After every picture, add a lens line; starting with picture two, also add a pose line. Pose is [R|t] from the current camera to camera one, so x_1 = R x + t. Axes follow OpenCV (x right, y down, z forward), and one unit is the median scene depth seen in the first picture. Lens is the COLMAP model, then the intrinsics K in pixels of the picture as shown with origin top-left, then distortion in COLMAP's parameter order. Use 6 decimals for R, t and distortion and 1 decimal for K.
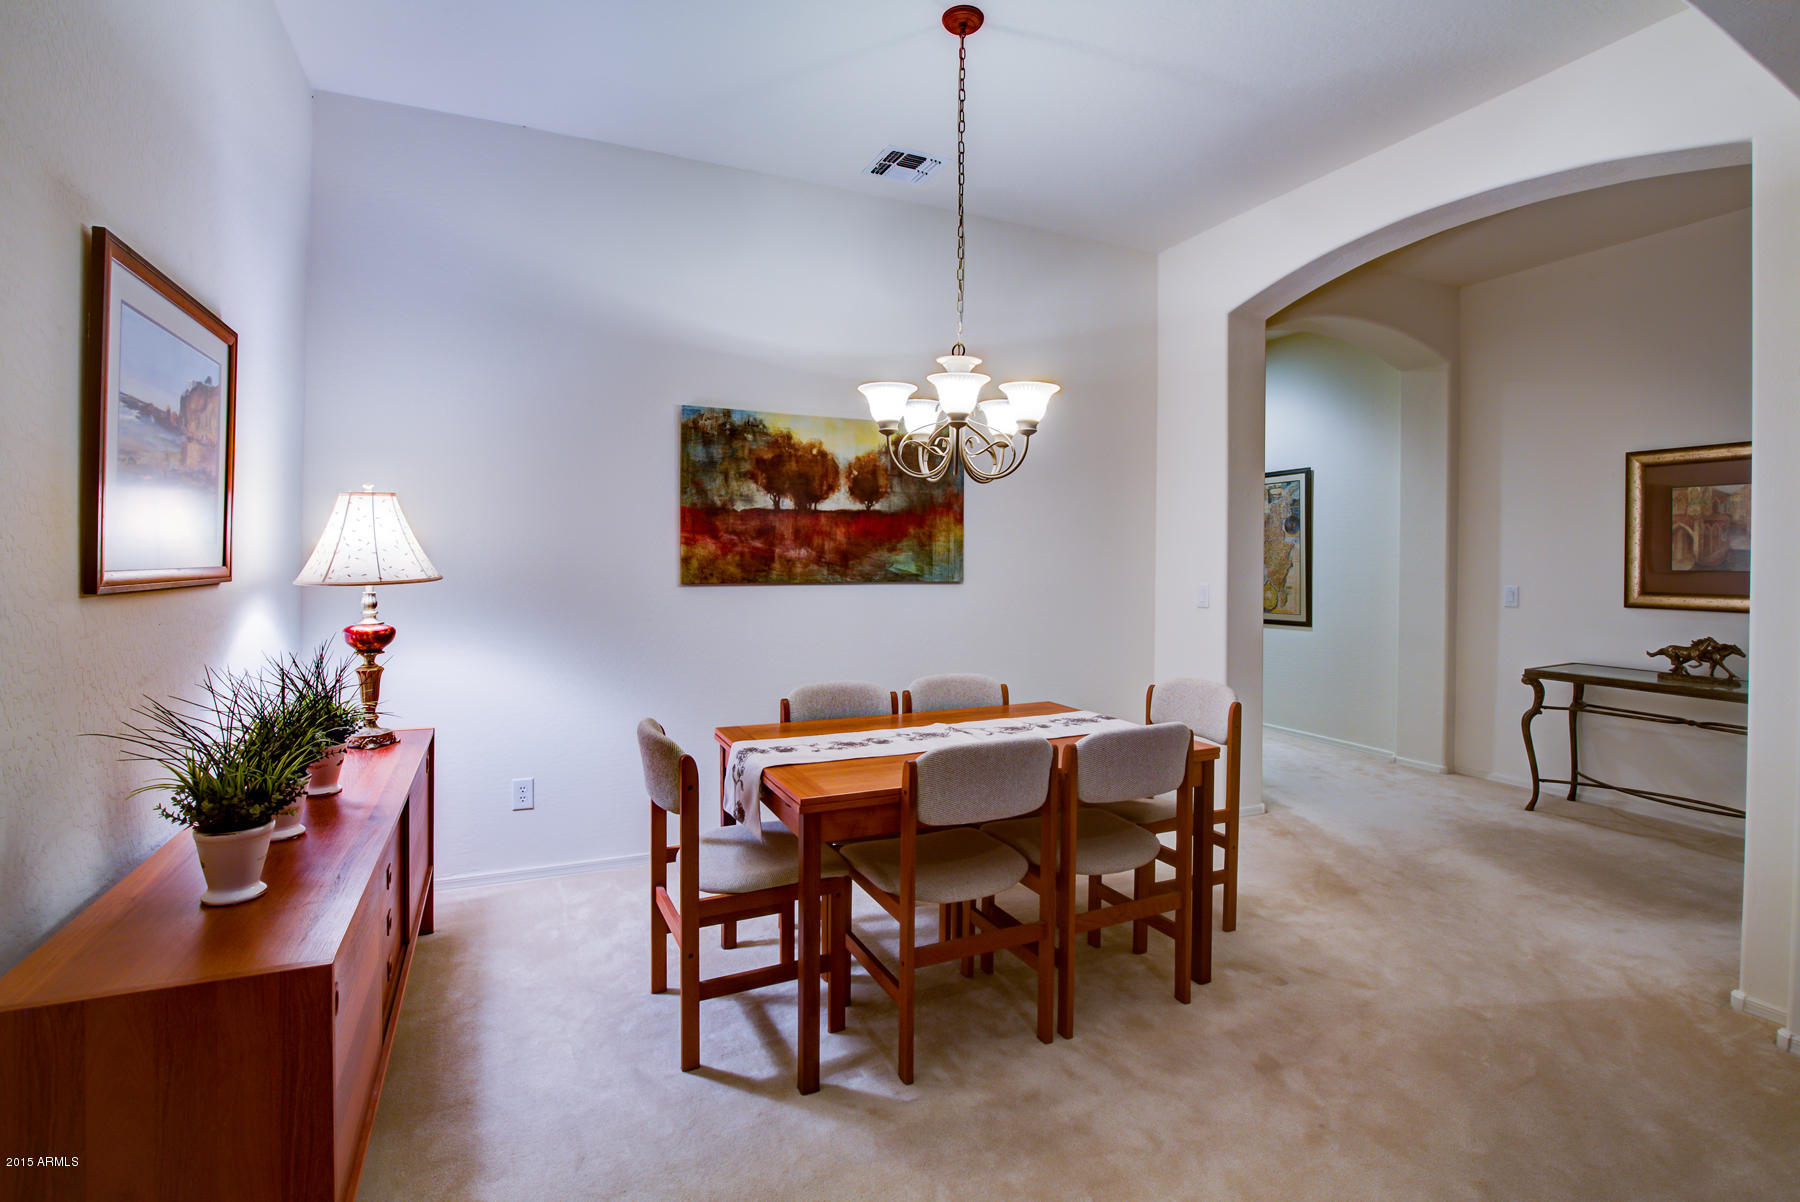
lens RADIAL K [[835.5, 0, 899.6], [0, 835.5, 574.9], [0, 0, 1]] dist [-0.022467, -0.000131]
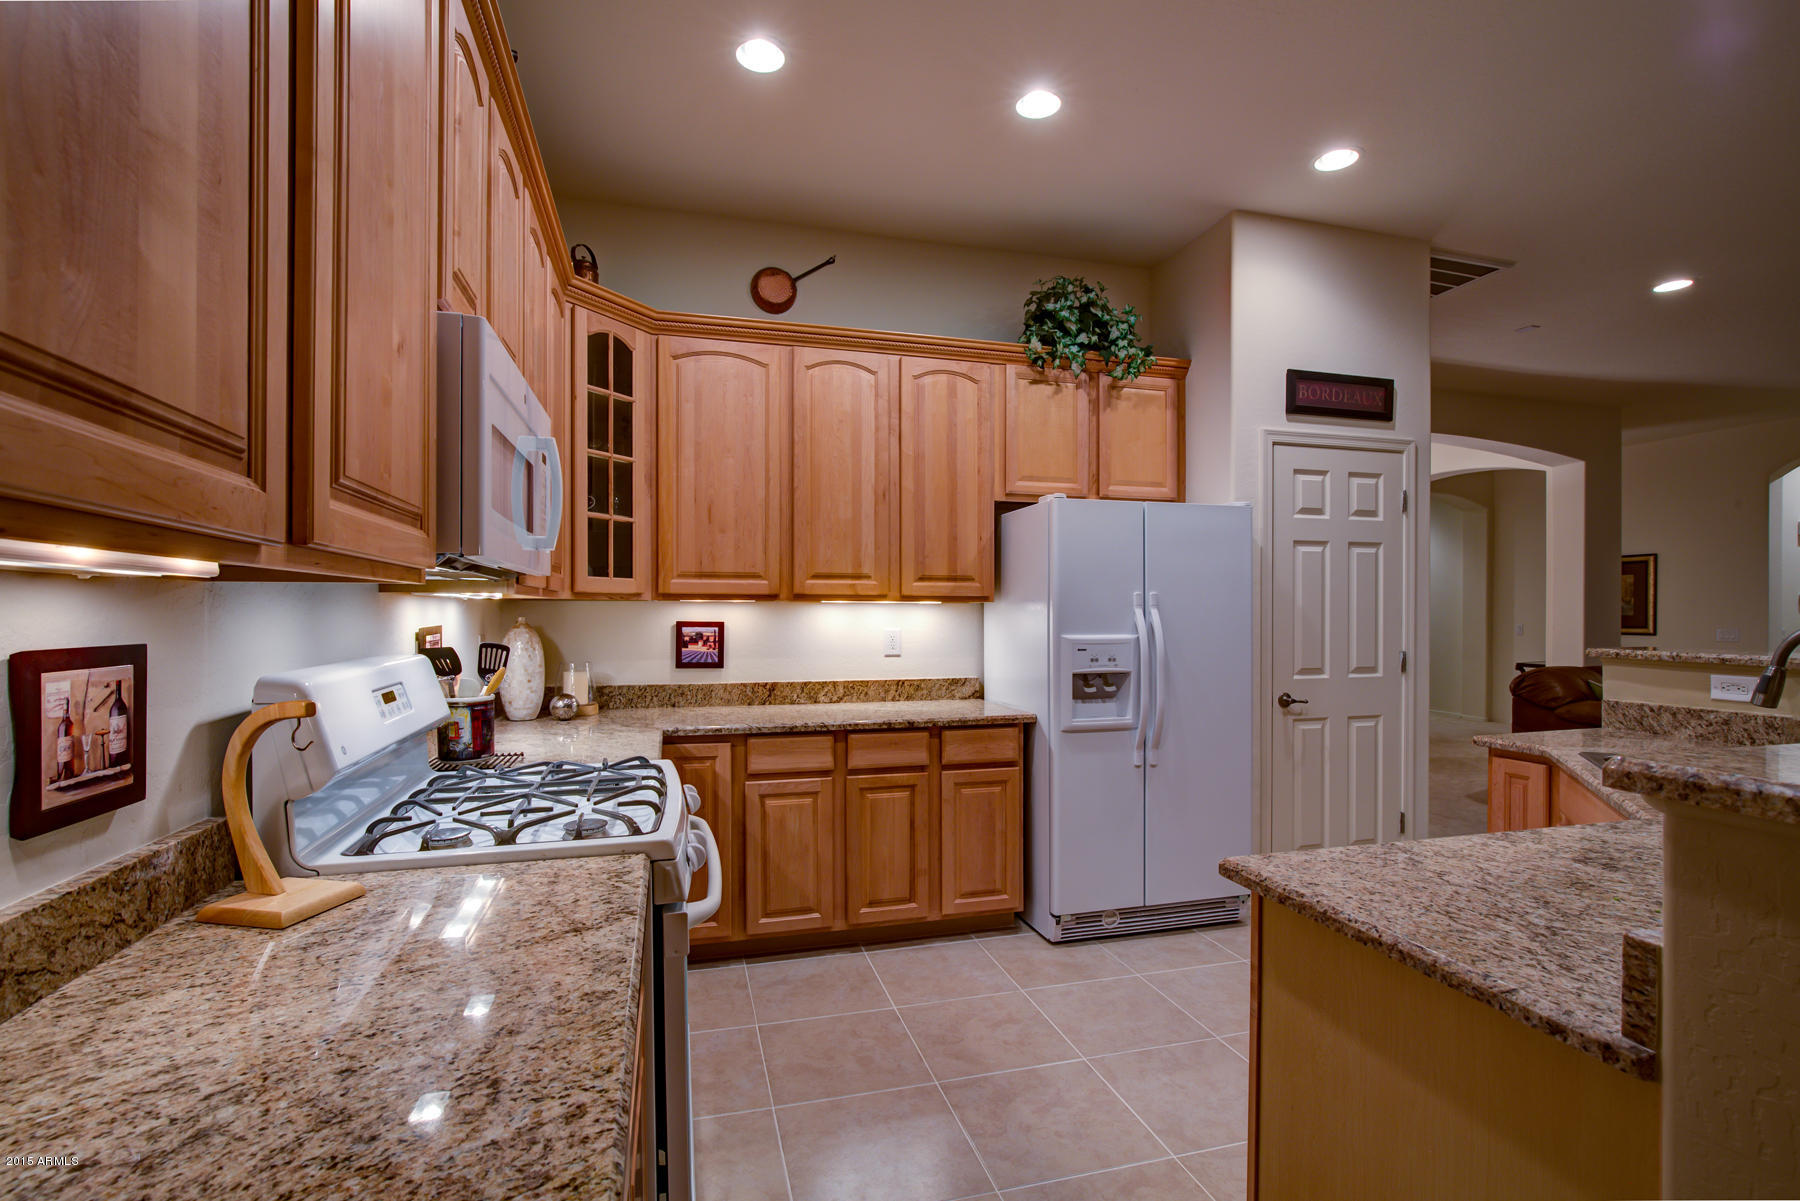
lens RADIAL K [[819.2, 0, 900.0], [0, 819.2, 616.5], [0, 0, 1]] dist [-0.021111, -0.000081]
pose [[0.987316, -0.004211, -0.158711, -0.538736], [0.001904, 0.999890, -0.014686, 0.027083], [0.158756, 0.014198, 0.987216, -1.492149]]
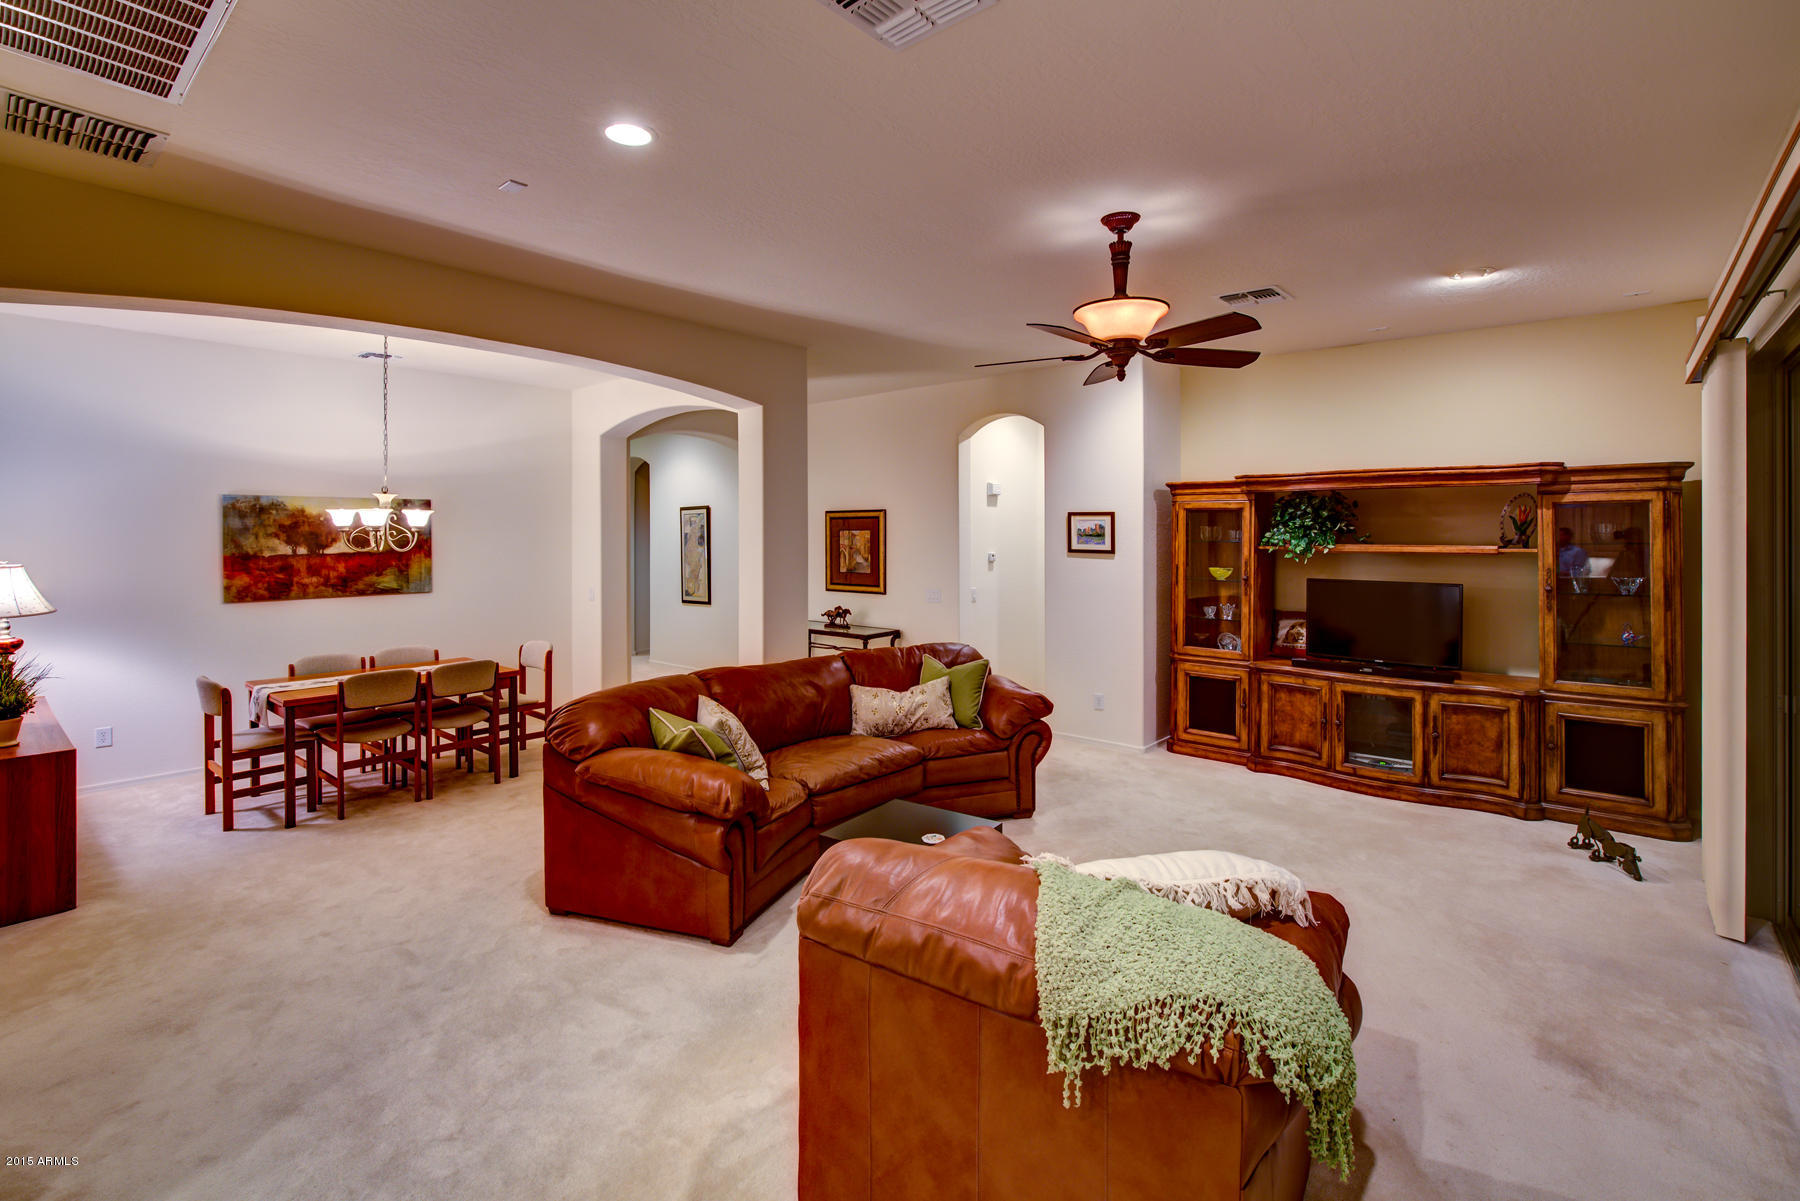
lens RADIAL K [[815.4, 0, 896.2], [0, 815.4, 536.9], [0, 0, 1]] dist [-0.016076, 0.000199]
pose [[0.909200, -0.011253, 0.416208, 0.273116], [0.017125, 0.999799, -0.010378, -0.075855], [-0.416008, 0.016563, 0.909210, -0.964066]]
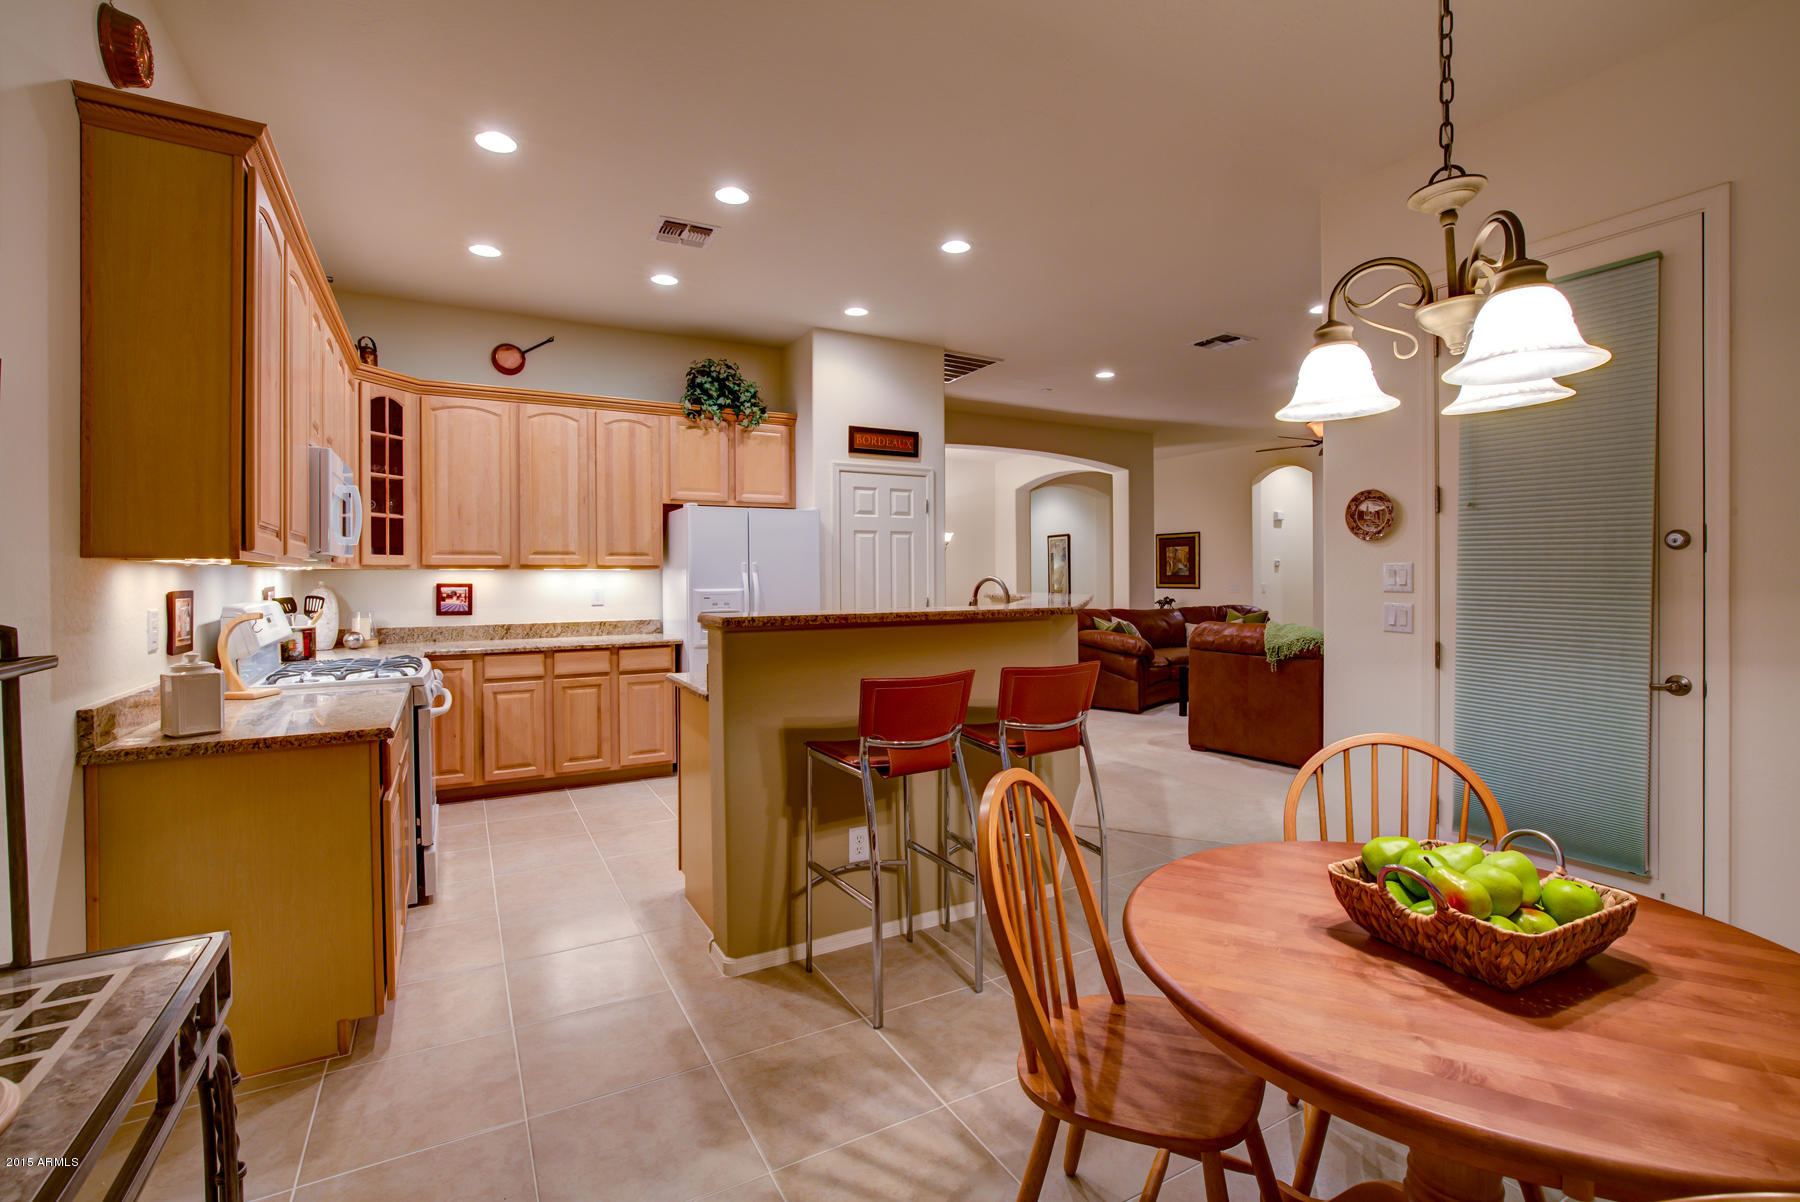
lens RADIAL K [[804.4, 0, 905.7], [0, 804.4, 574.7], [0, 0, 1]] dist [-0.021424, -0.000110]
pose [[0.996295, -0.012477, 0.085091, -0.266989], [0.014193, 0.999708, -0.019580, 0.041109], [-0.084822, 0.020715, 0.996181, -2.015521]]
